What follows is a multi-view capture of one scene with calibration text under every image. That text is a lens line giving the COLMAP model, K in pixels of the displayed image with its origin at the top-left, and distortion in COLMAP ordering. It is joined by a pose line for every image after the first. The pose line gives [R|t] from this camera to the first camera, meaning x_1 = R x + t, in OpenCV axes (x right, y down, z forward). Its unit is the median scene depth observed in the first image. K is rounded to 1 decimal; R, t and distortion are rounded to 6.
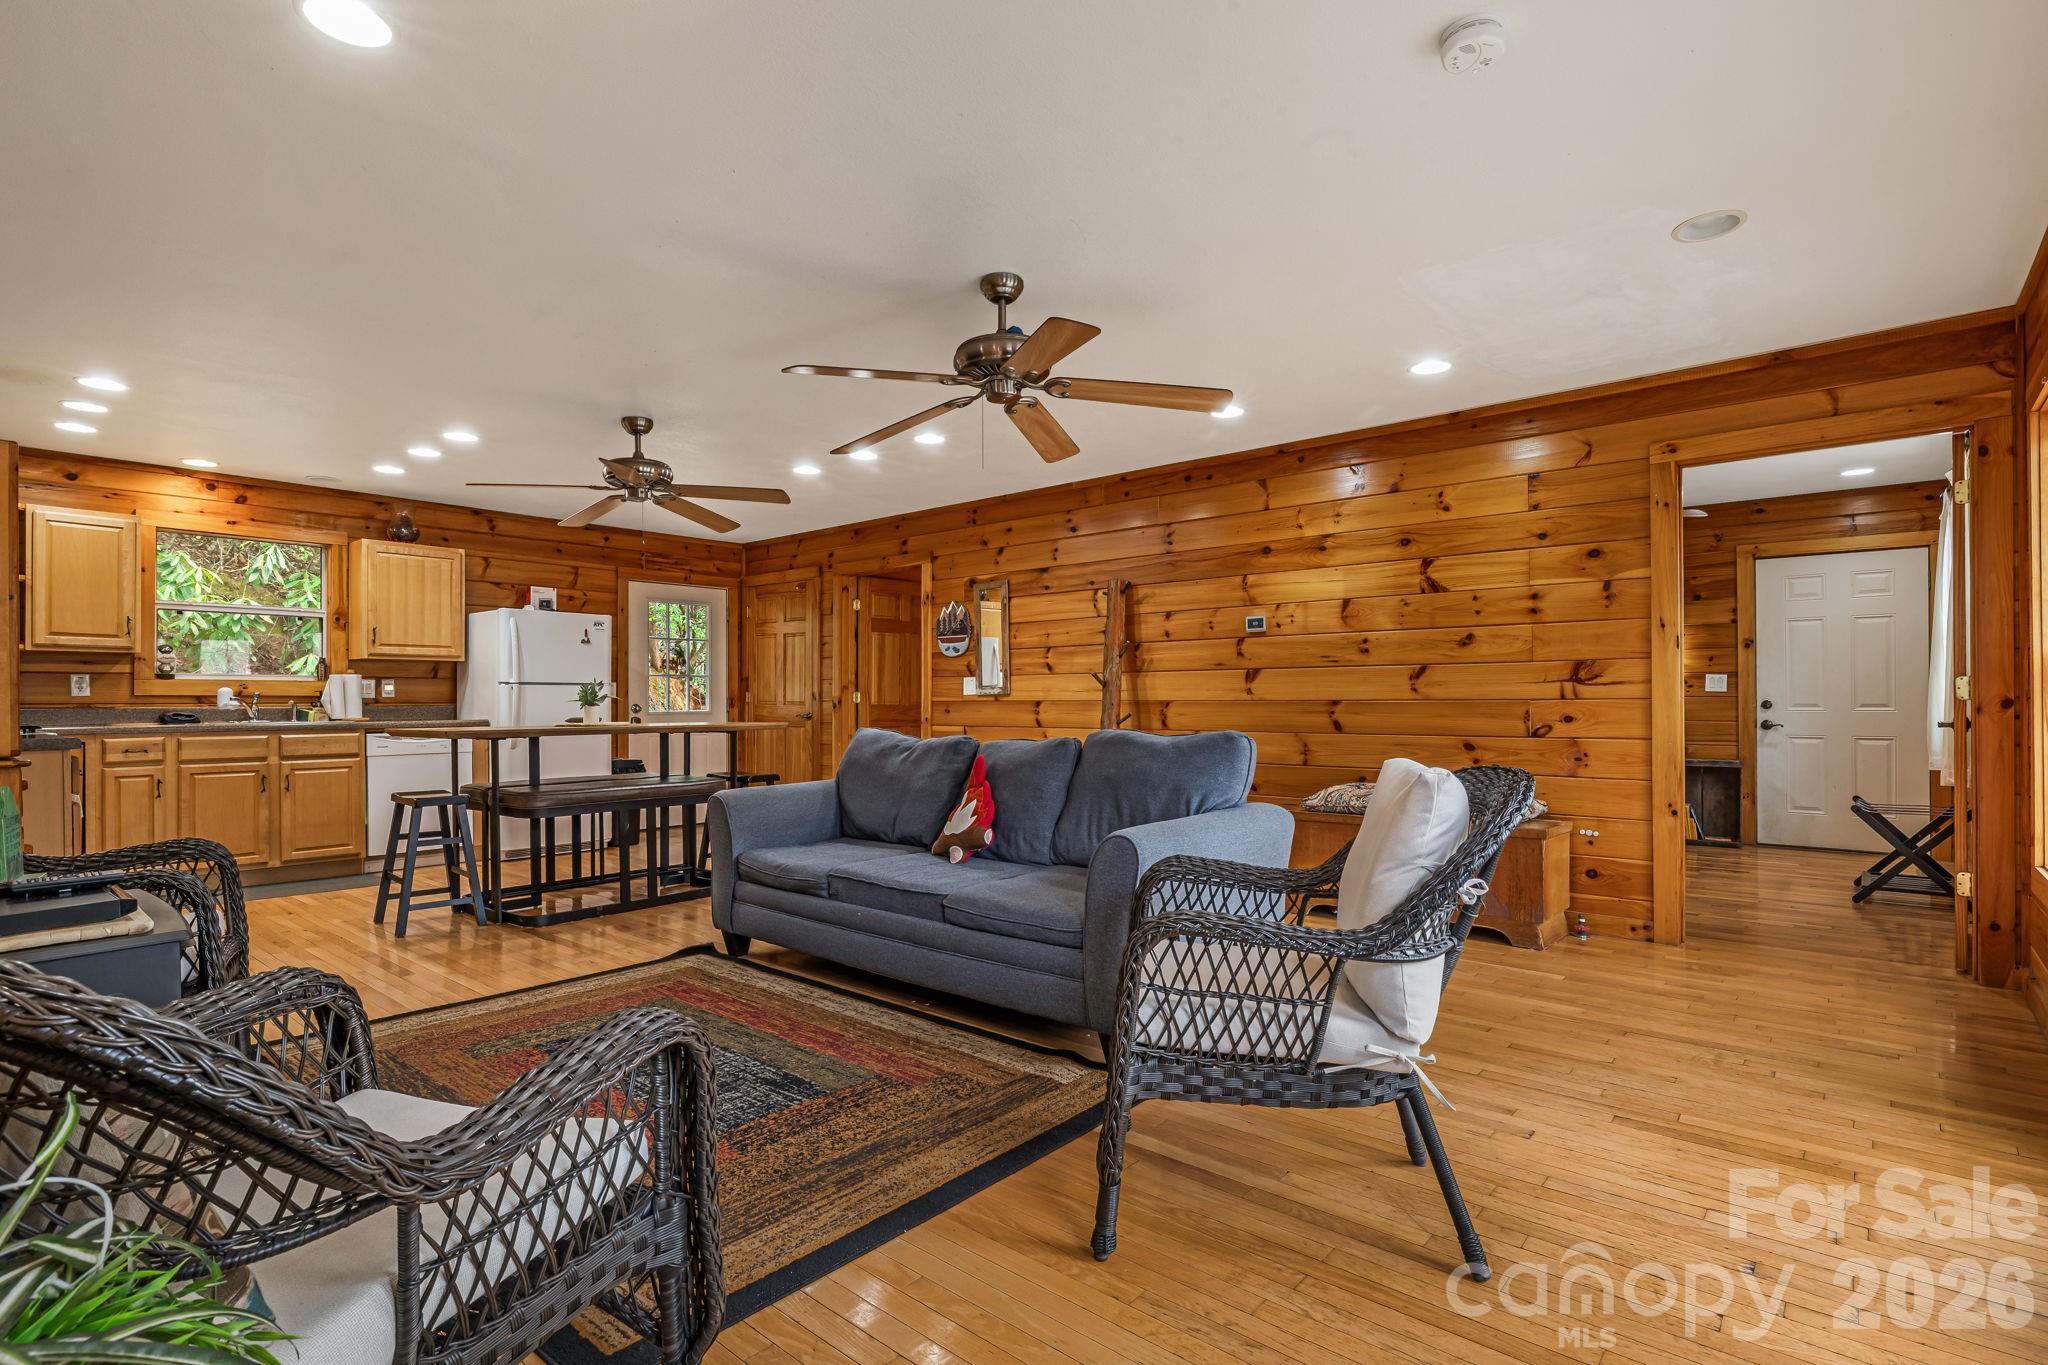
lens RADIAL K [[991.3, 0, 1010.5], [0, 991.3, 696.7], [0, 0, 1]] dist [-0.008140, 0.002964]
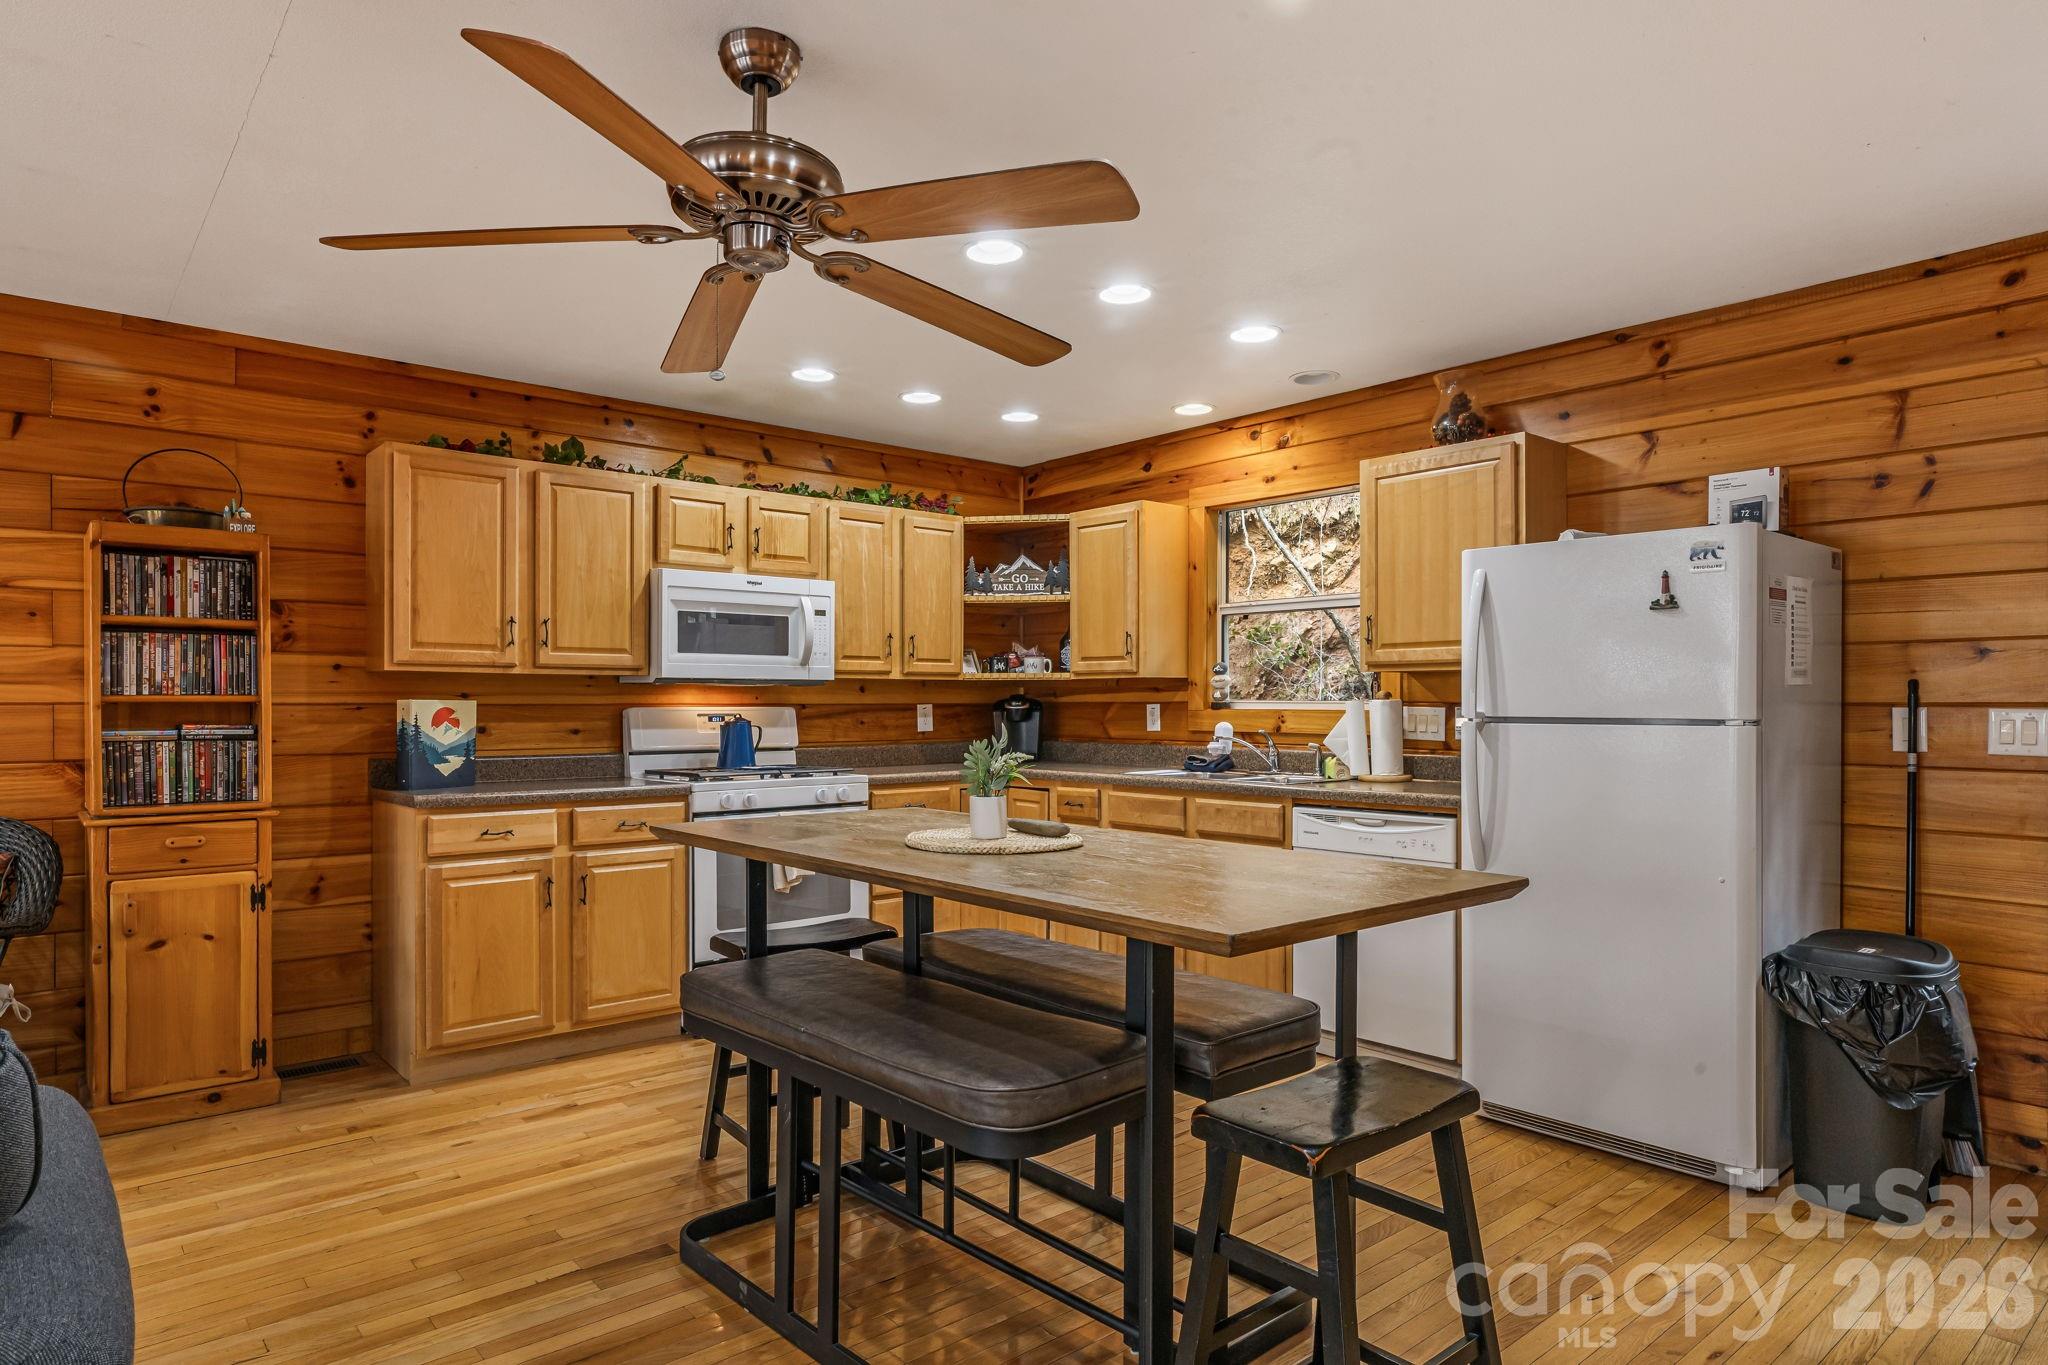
lens RADIAL K [[1172.0, 0, 1012.0], [0, 1172.0, 708.9], [0, 0, 1]] dist [0.000788, -0.002431]
pose [[-0.146274, 0.009957, -0.989194, 0.044988], [0.006373, 0.999938, 0.009123, -0.027687], [0.989224, -0.004969, -0.146329, 0.994664]]
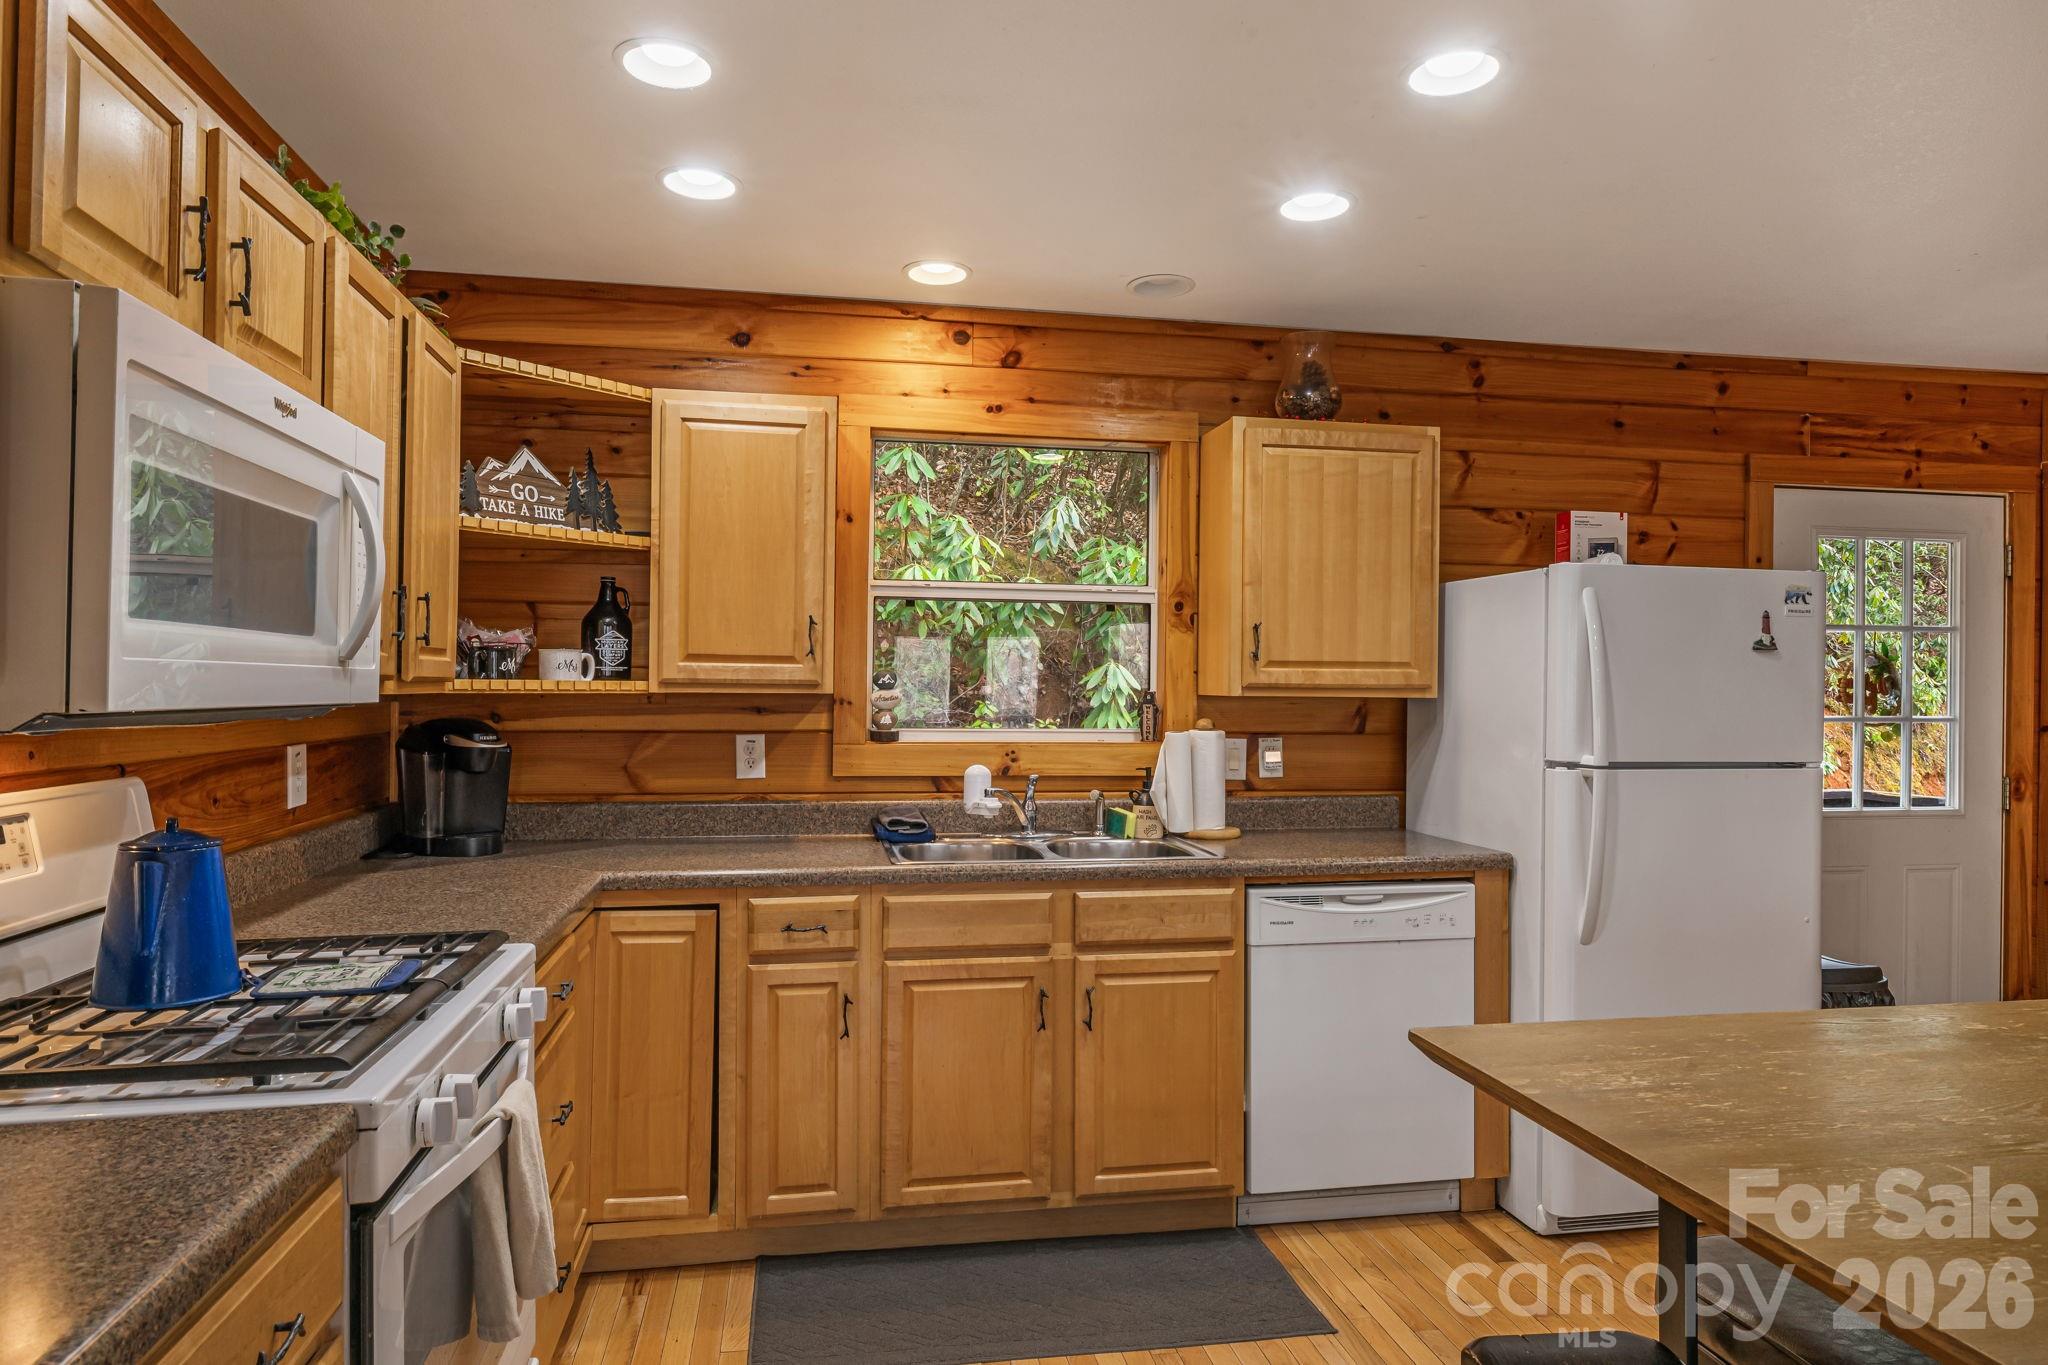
lens RADIAL K [[1214.1, 0, 1019.7], [0, 1214.1, 682.7], [0, 0, 1]] dist [-0.001967, 0.002954]
pose [[0.779506, 0.008153, -0.626342, -0.439434], [-0.008738, 0.999960, 0.002142, -0.049854], [0.626334, 0.003804, 0.779545, 0.588057]]
